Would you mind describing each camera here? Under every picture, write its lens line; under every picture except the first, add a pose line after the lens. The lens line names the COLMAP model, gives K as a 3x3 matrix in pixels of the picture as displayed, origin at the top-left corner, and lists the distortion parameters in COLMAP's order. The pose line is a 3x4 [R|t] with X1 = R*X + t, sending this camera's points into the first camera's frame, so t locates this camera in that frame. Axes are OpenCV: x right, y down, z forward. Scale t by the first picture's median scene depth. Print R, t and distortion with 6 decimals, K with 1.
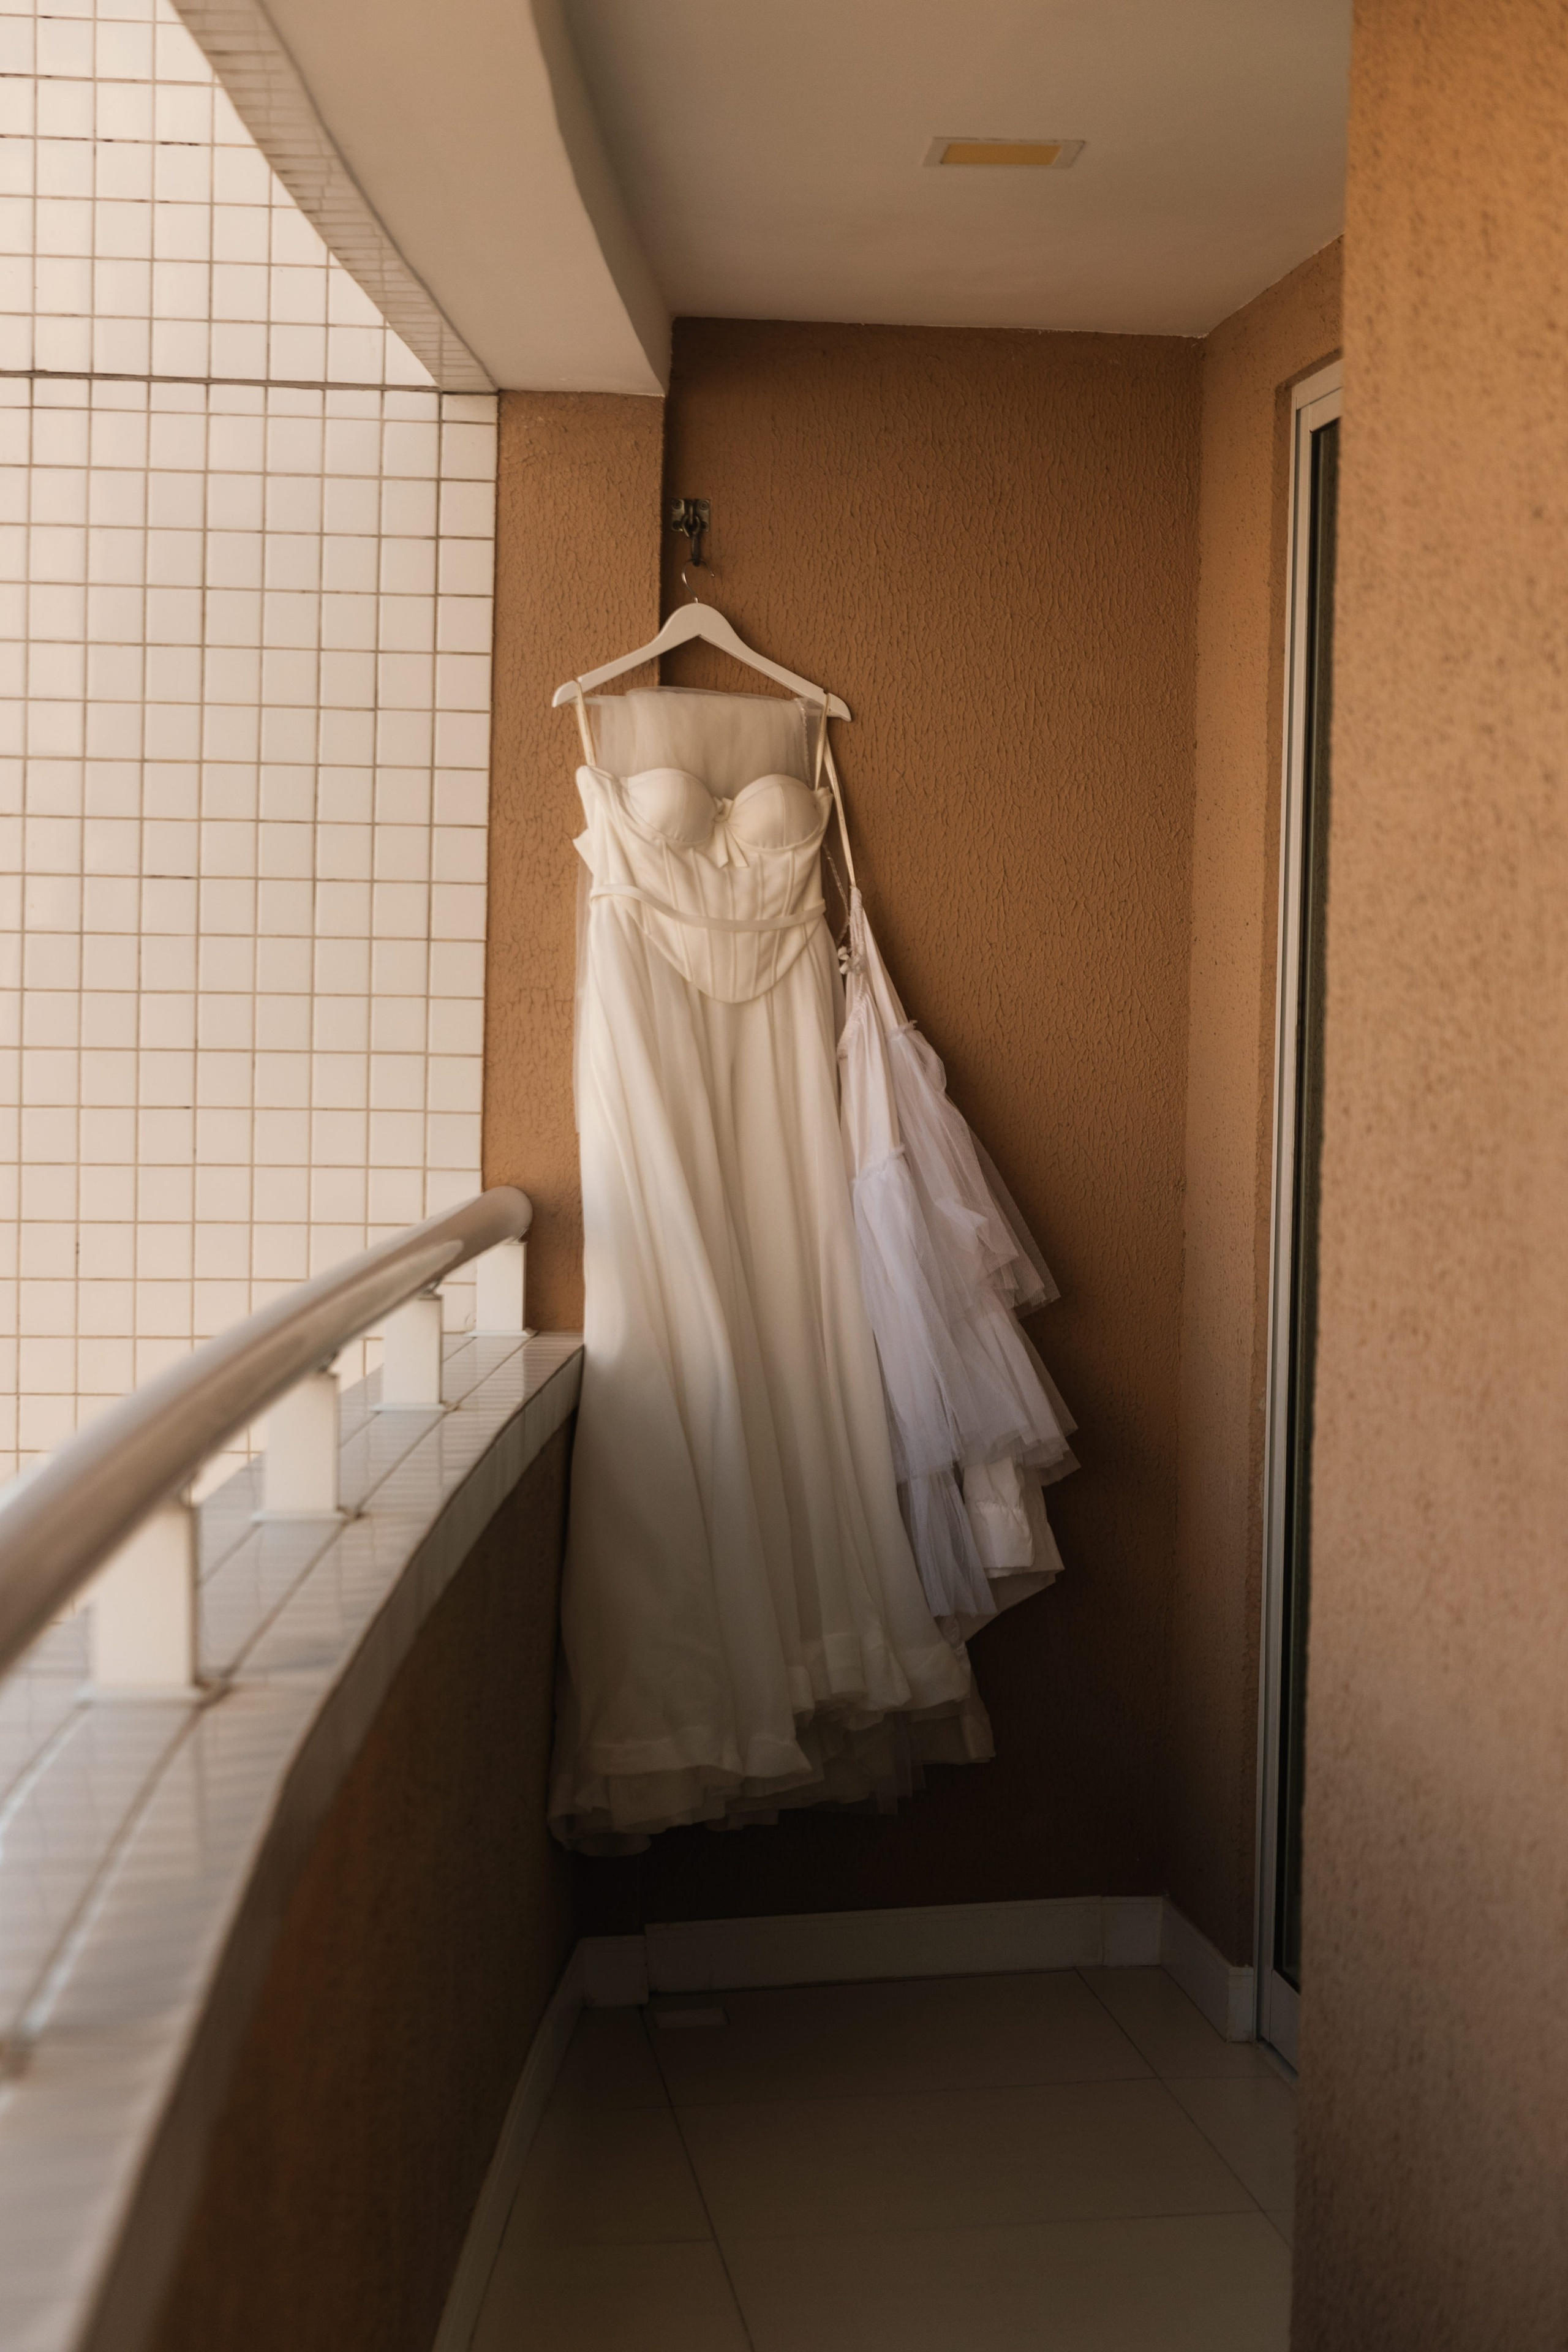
lens RADIAL K [[4460.6, 0, 784.0], [0, 4460.6, 1176.0], [0, 0, 1]] dist [-0.005512, 0.024235]
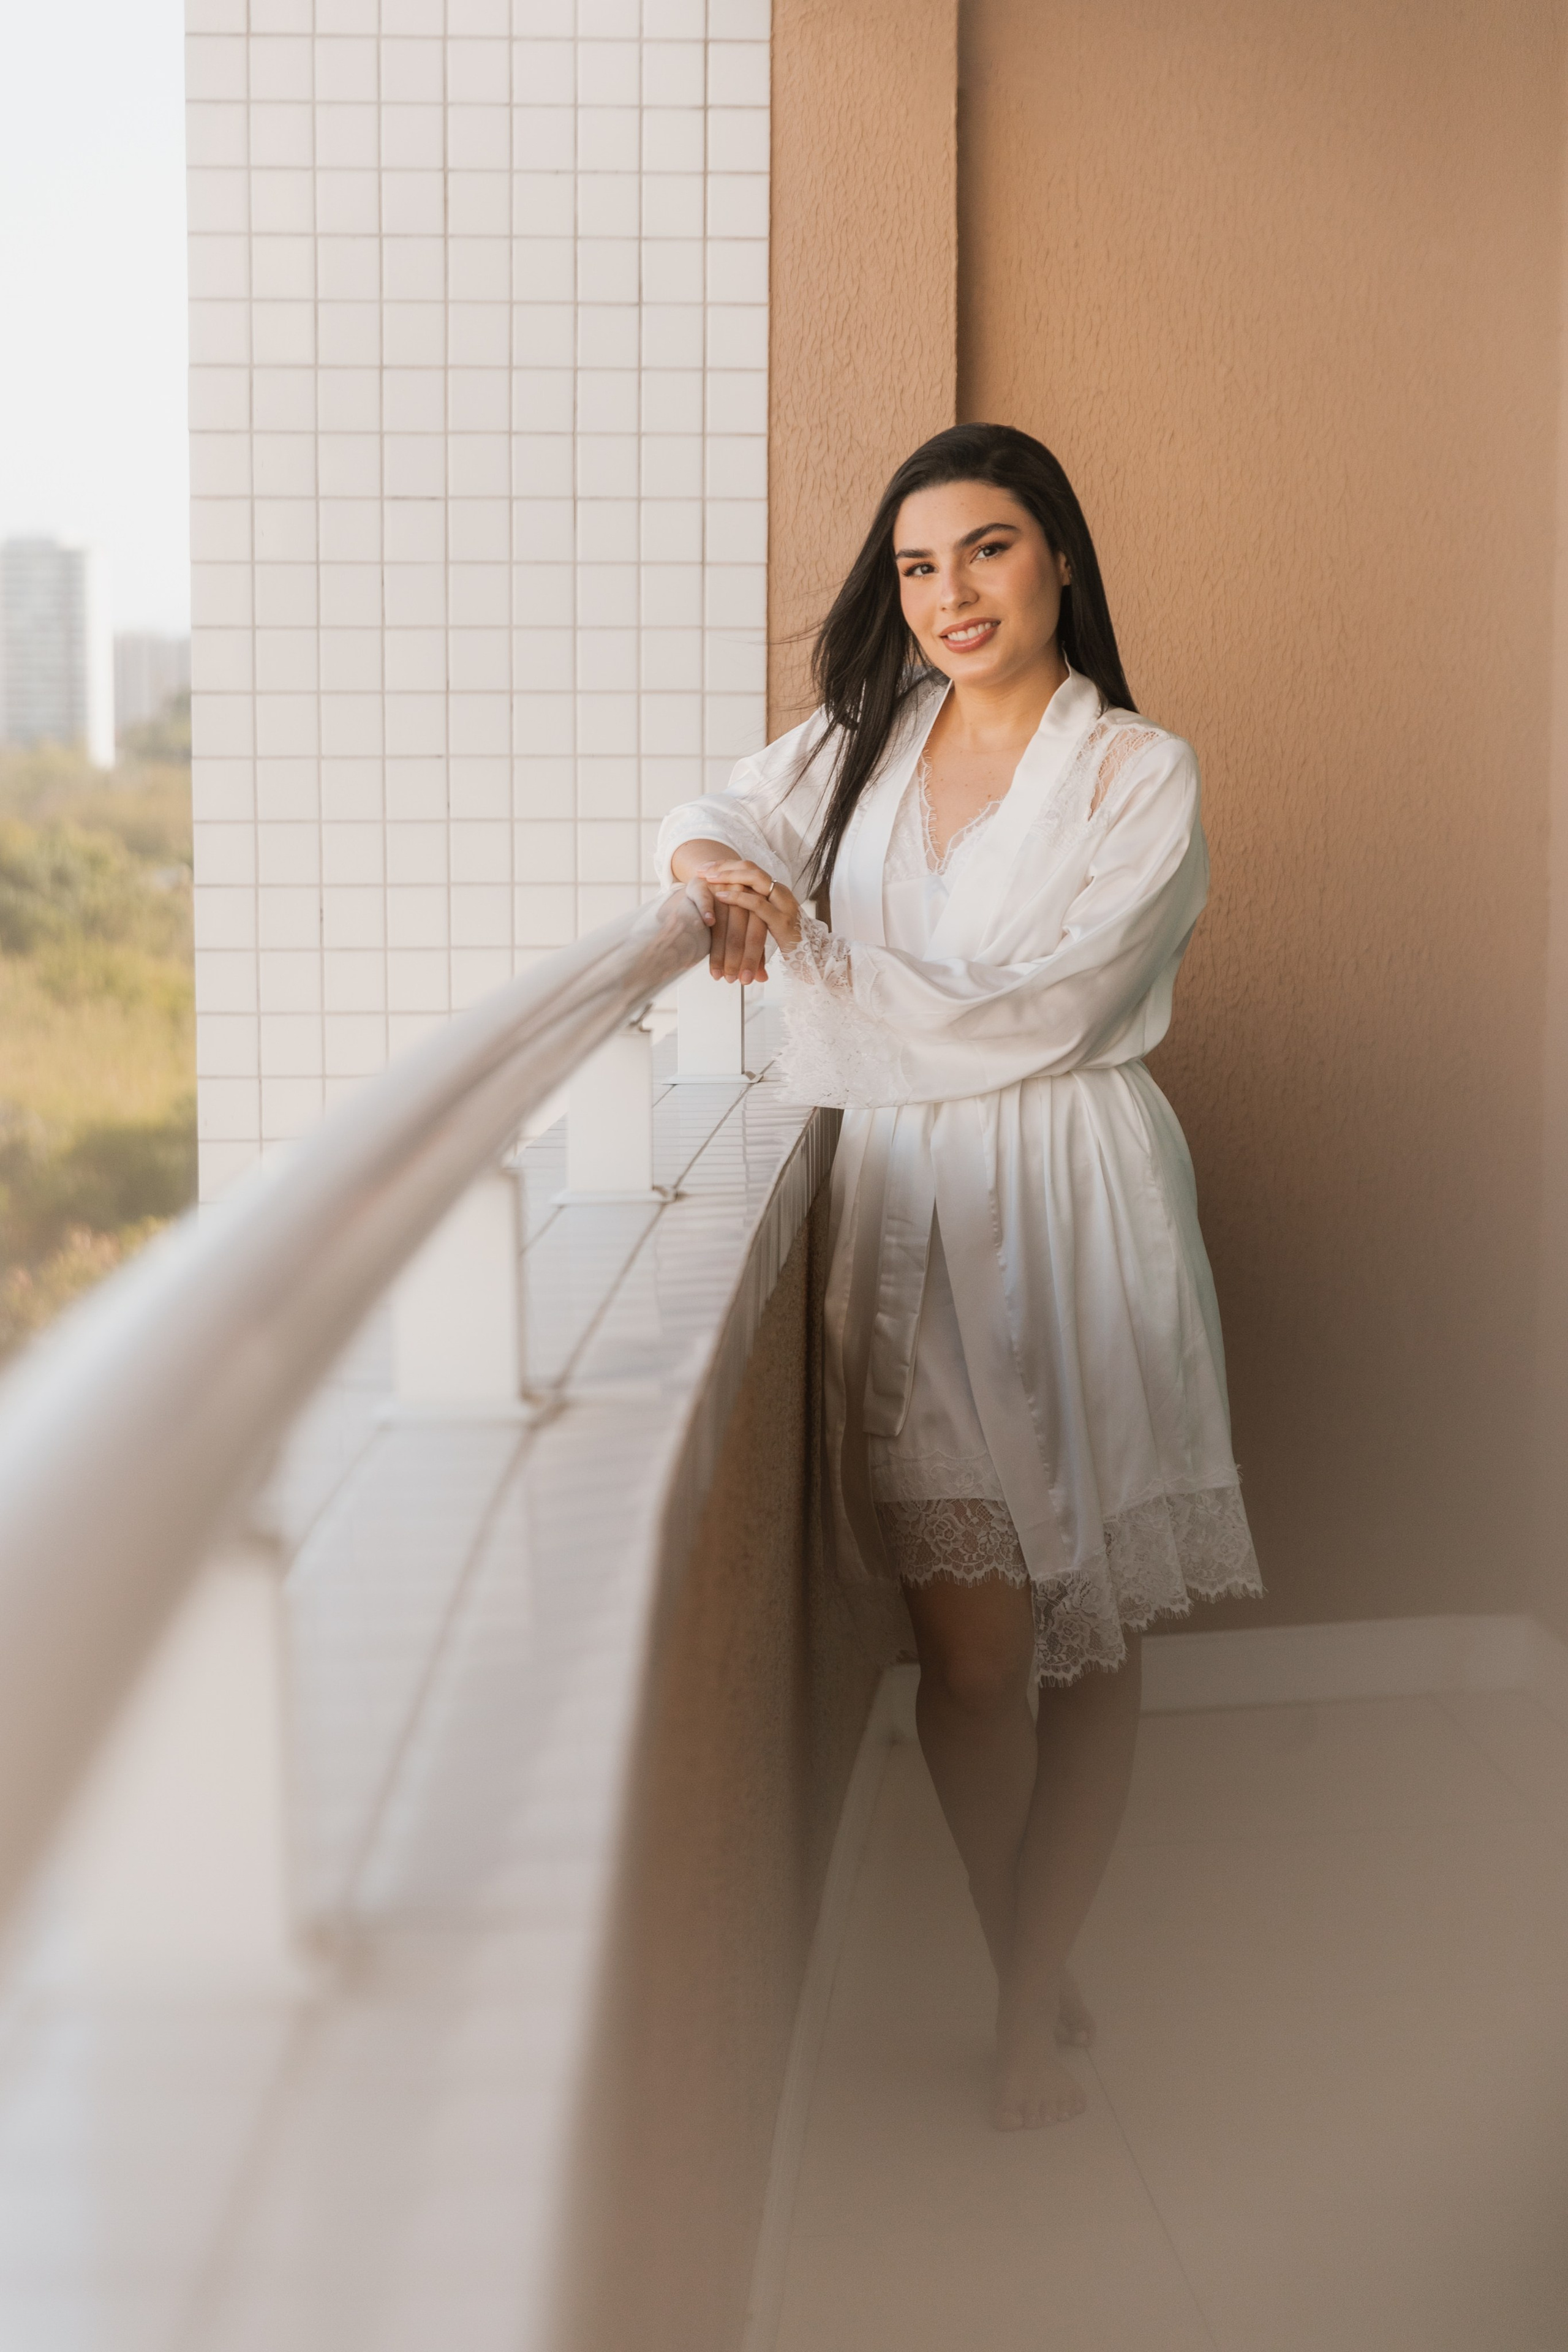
lens RADIAL K [[4460.6, 0, 784.0], [0, 4460.6, 1176.0], [0, 0, 1]] dist [-0.005512, 0.024235]
pose [[0.998746, -0.012849, -0.048384, -0.022020], [0.016016, 0.997715, 0.065643, 0.011081], [0.047430, -0.066335, 0.996669, 0.102372]]
